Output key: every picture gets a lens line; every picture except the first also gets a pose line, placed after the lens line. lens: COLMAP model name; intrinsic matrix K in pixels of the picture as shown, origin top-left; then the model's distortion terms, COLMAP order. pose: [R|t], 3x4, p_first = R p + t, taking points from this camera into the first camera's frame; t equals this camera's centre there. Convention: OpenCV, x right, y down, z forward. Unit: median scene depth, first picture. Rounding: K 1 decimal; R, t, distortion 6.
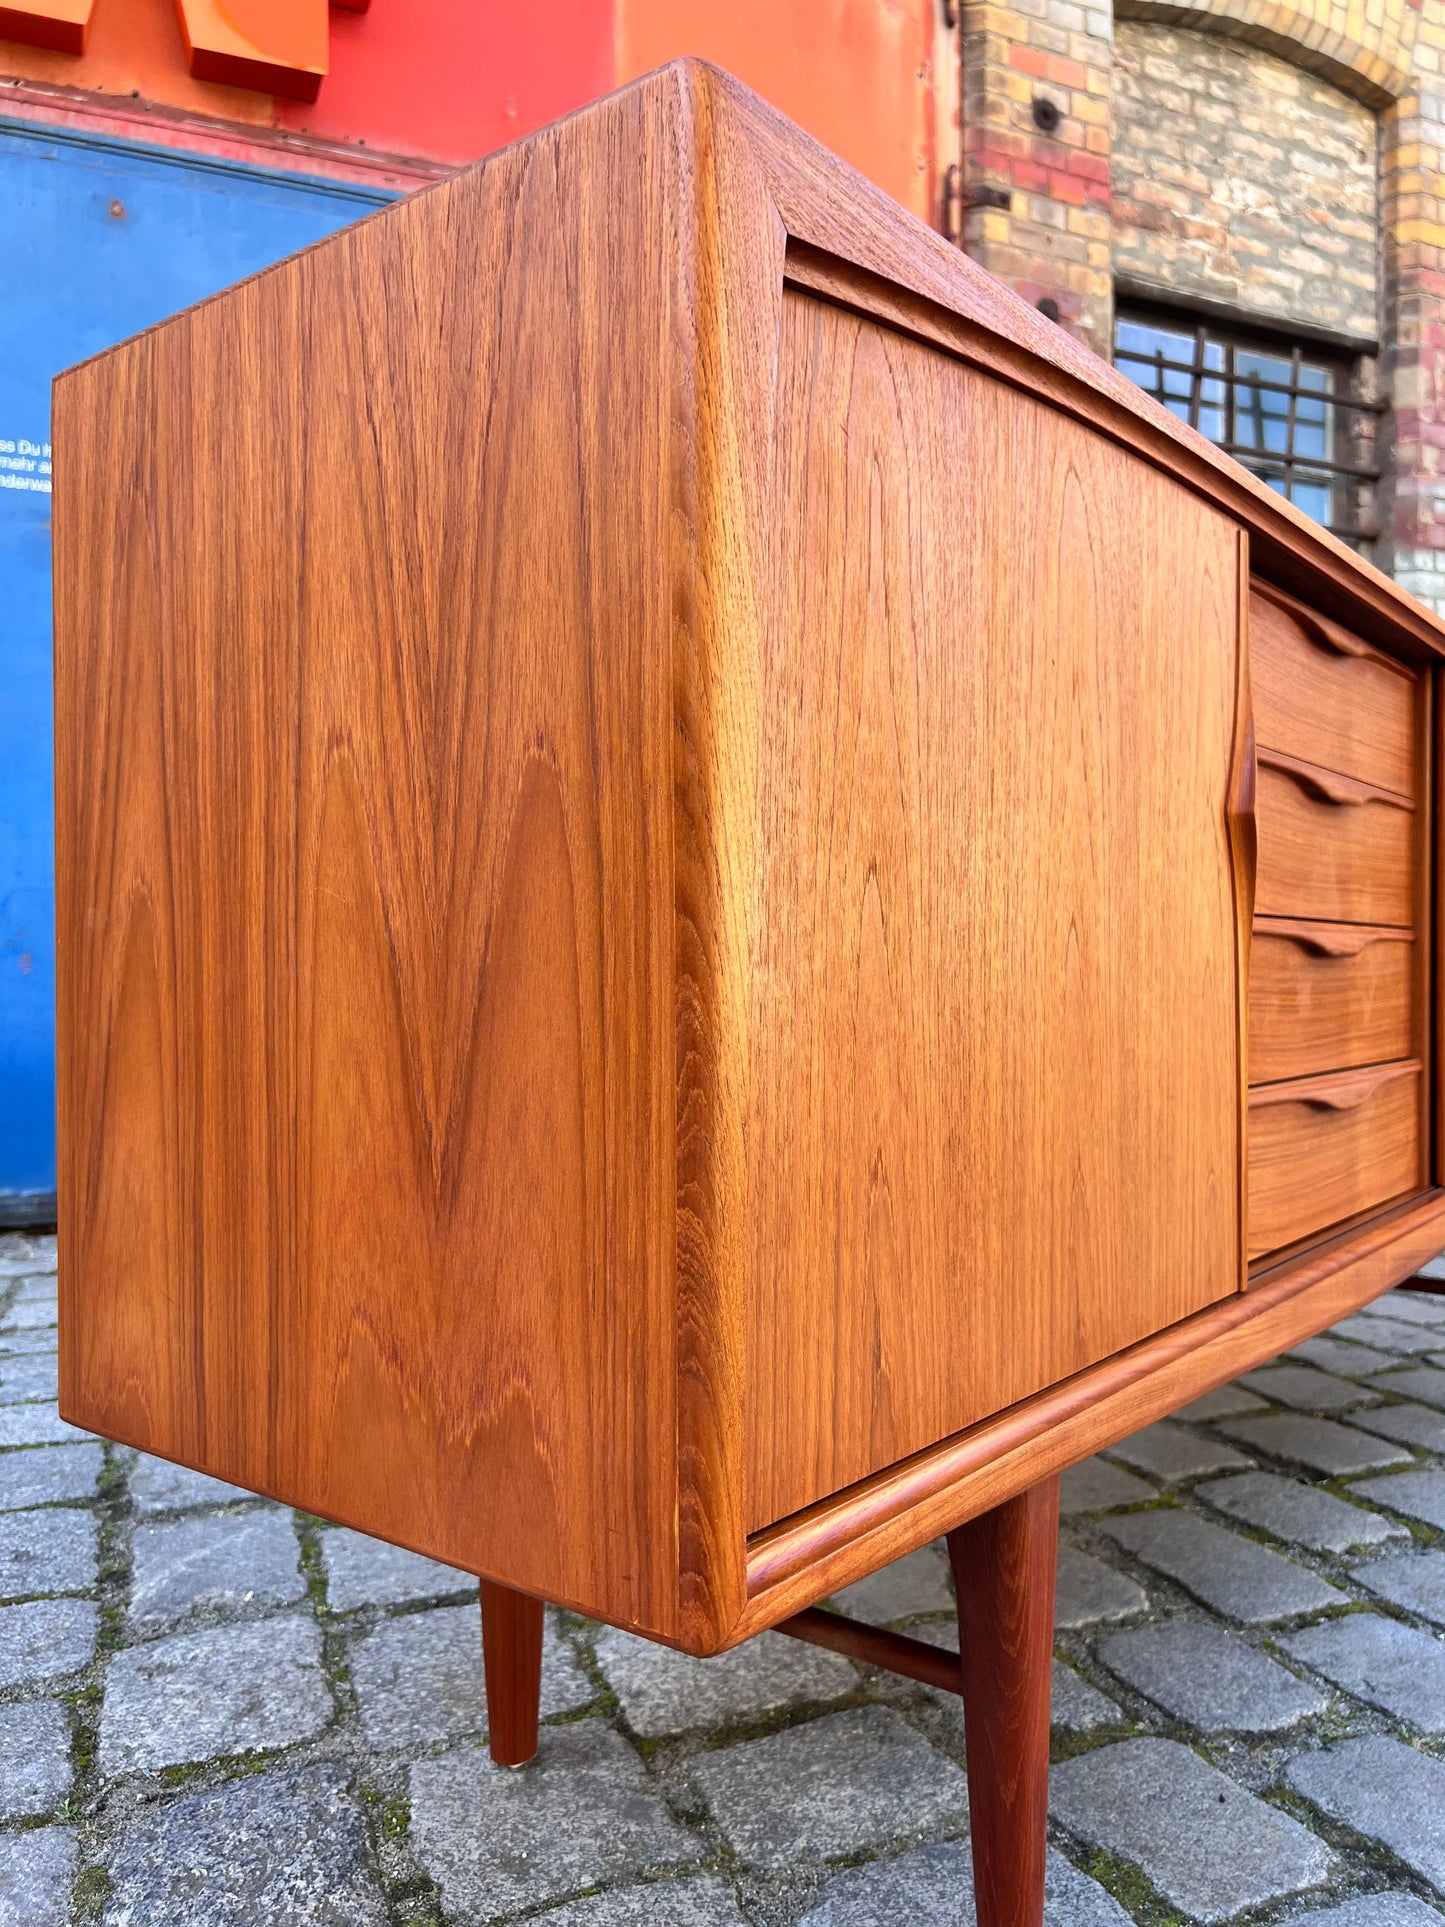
lens RADIAL K [[1462.3, 0, 699.6], [0, 1462.3, 981.1], [0, 0, 1]] dist [0.042251, -0.059274]
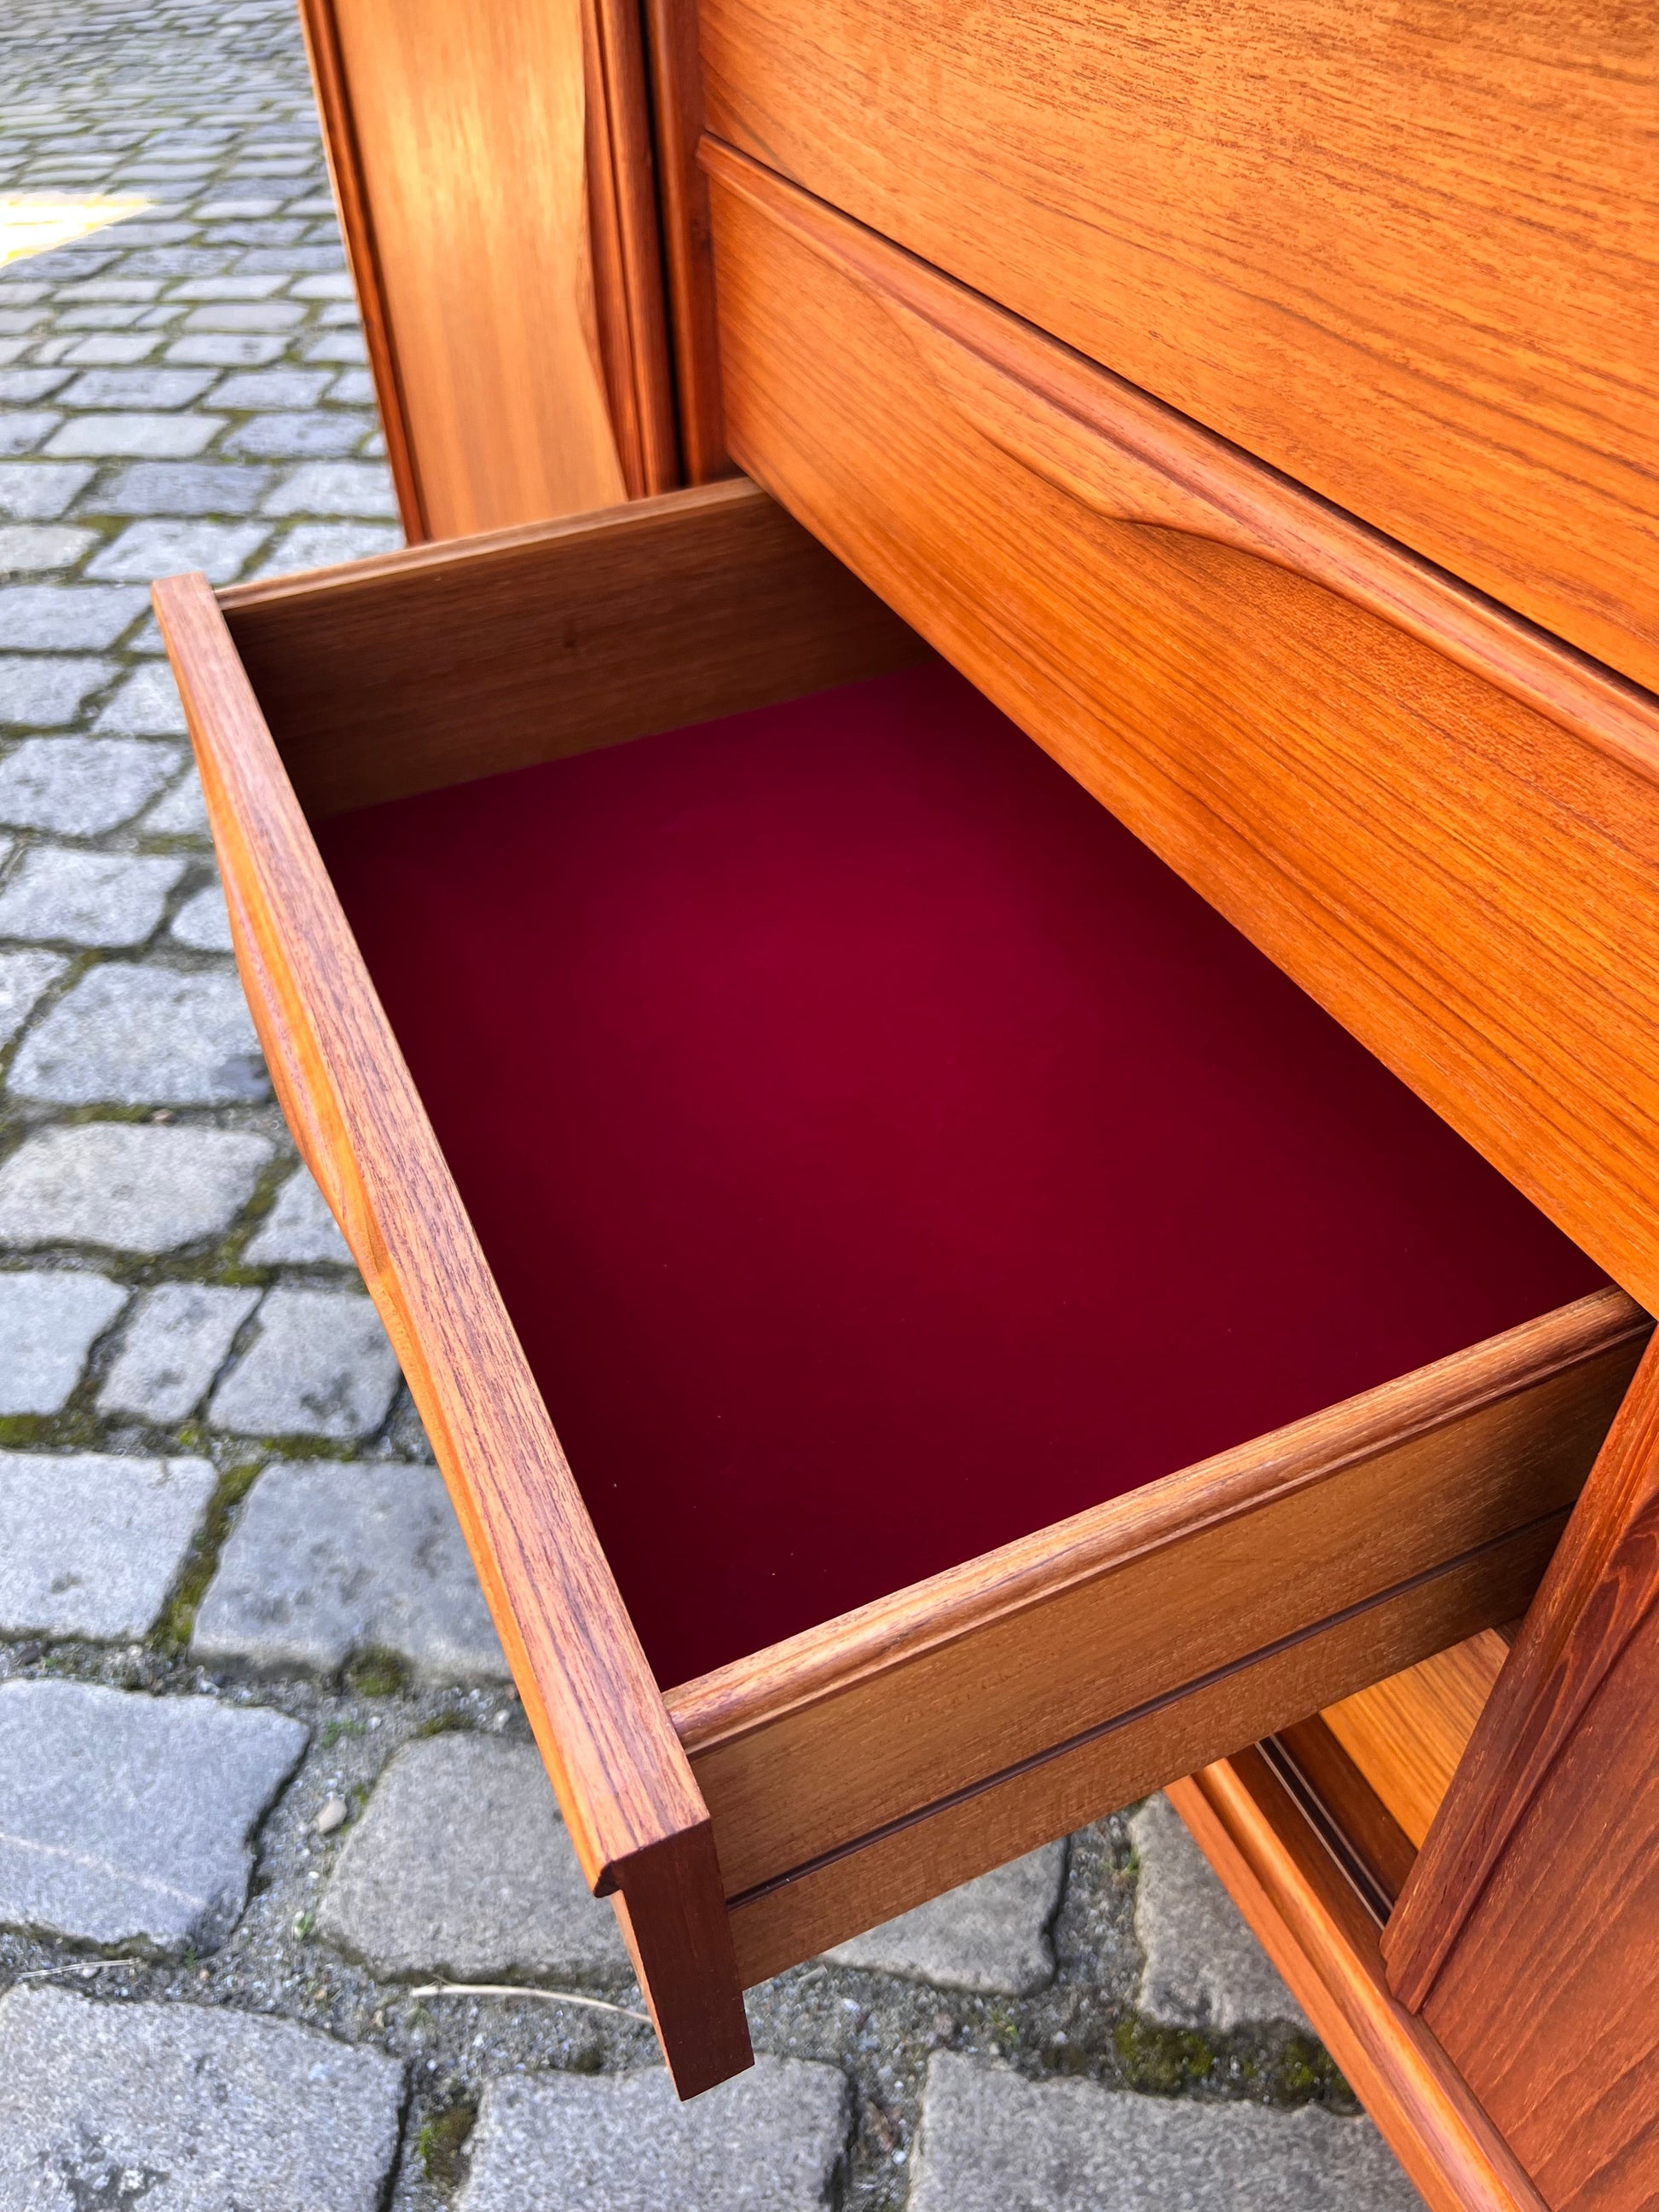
lens RADIAL K [[1678.7, 0, 811.2], [0, 1678.7, 1096.6], [0, 0, 1]] dist [0.042251, -0.059274]
pose [[-0.453078, 0.612342, -0.647887, 0.906786], [0.026139, 0.735575, 0.676939, -0.314821], [0.891087, 0.289771, -0.349279, 1.277817]]
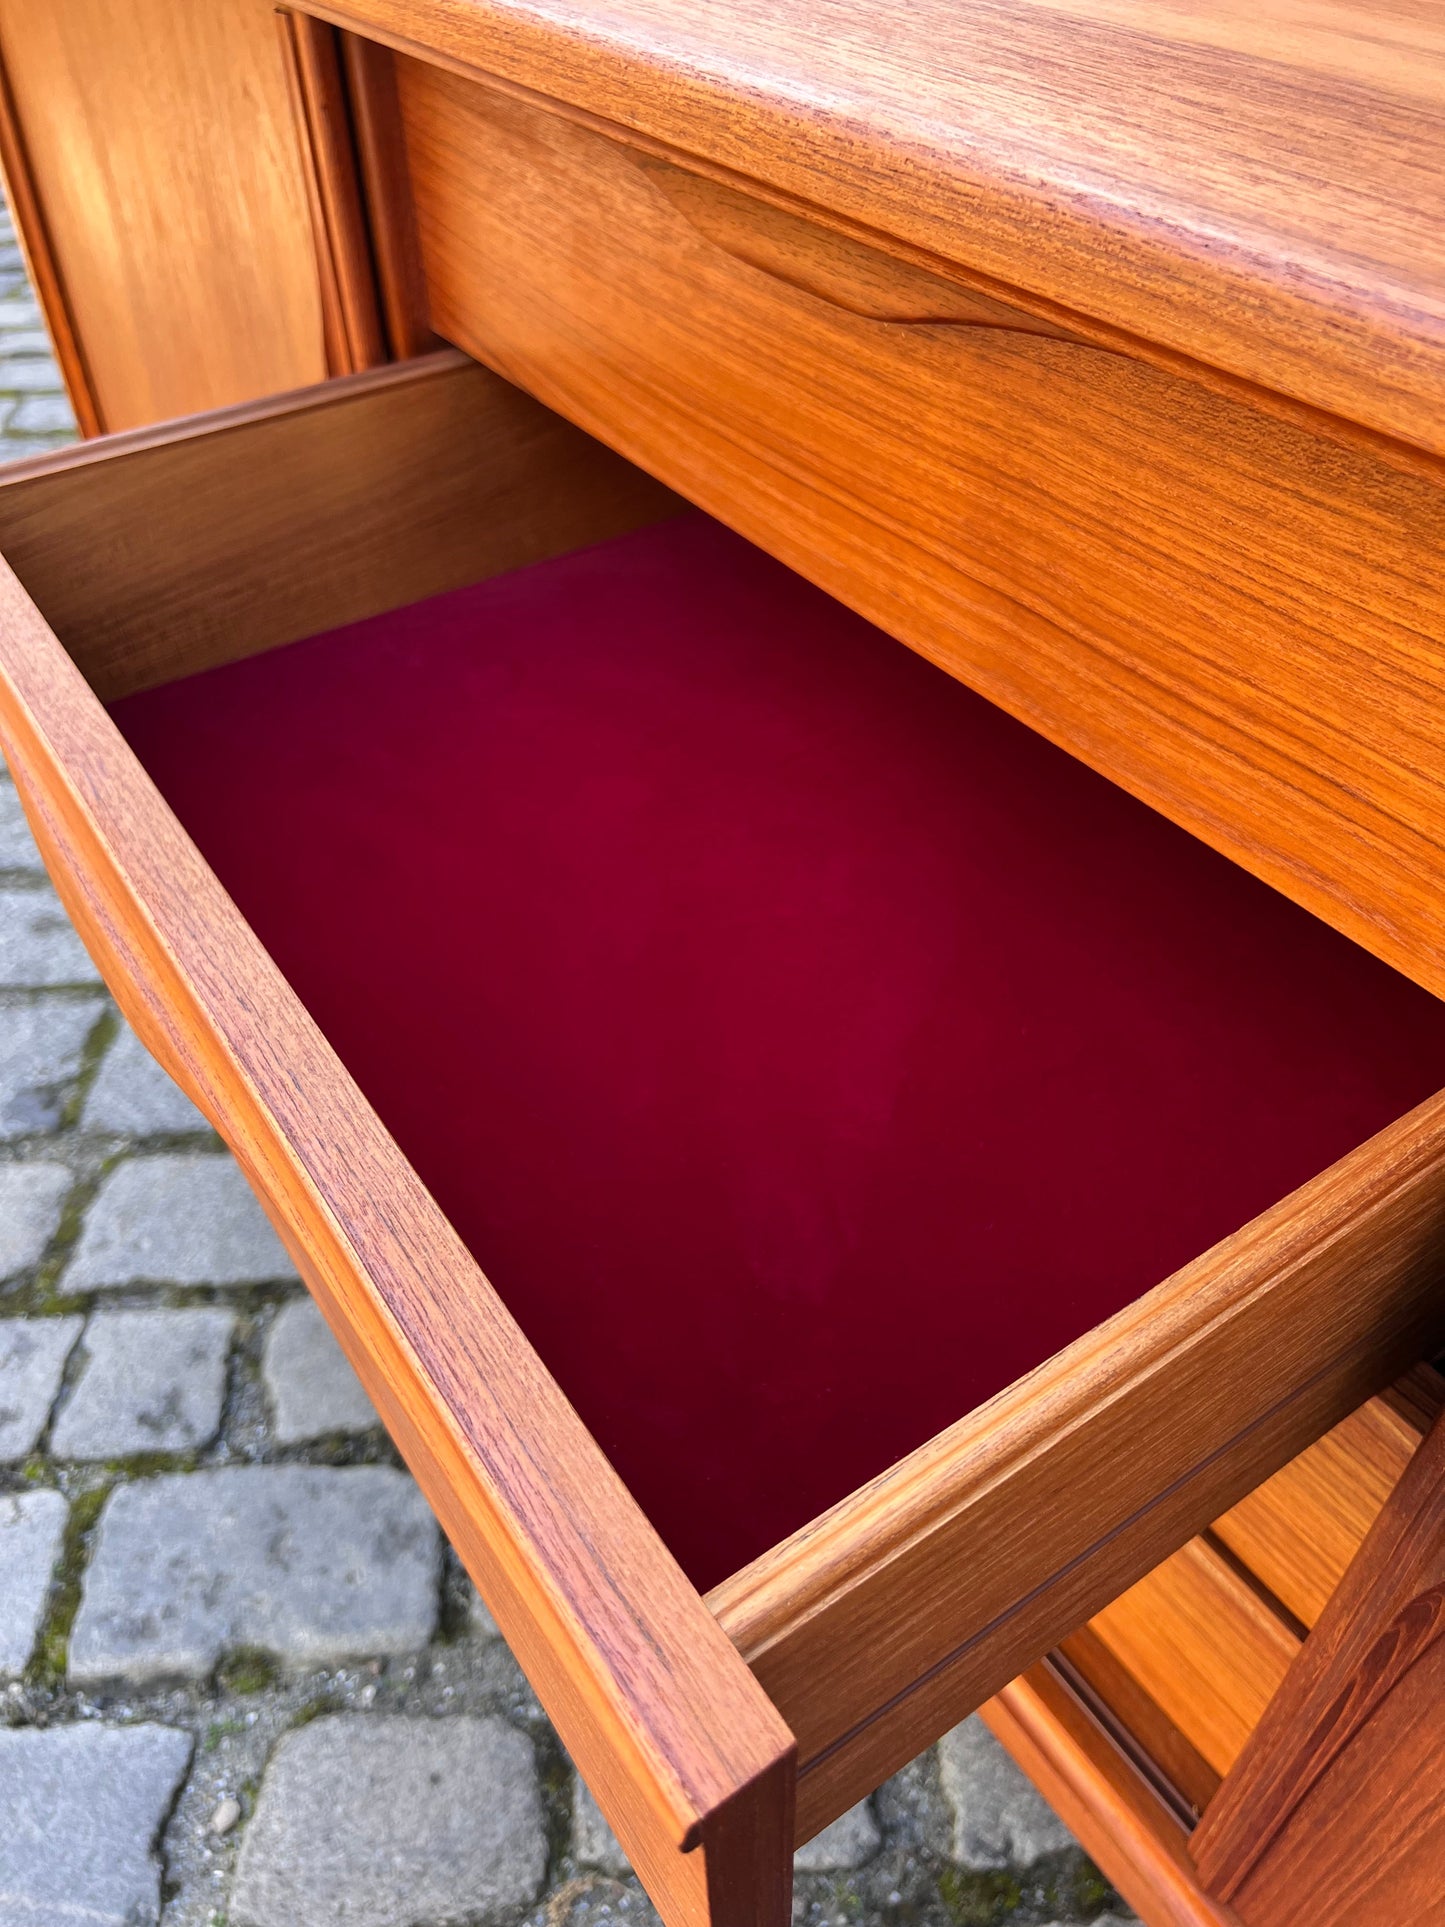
lens RADIAL K [[1462.3, 0, 711.4], [0, 1462.3, 955.5], [0, 0, 1]] dist [0.042251, -0.059274]
pose [[-0.286580, 0.654506, -0.699638, 0.871318], [0.009019, 0.732079, 0.681160, -0.380877], [0.958014, 0.188897, -0.215702, 1.218145]]
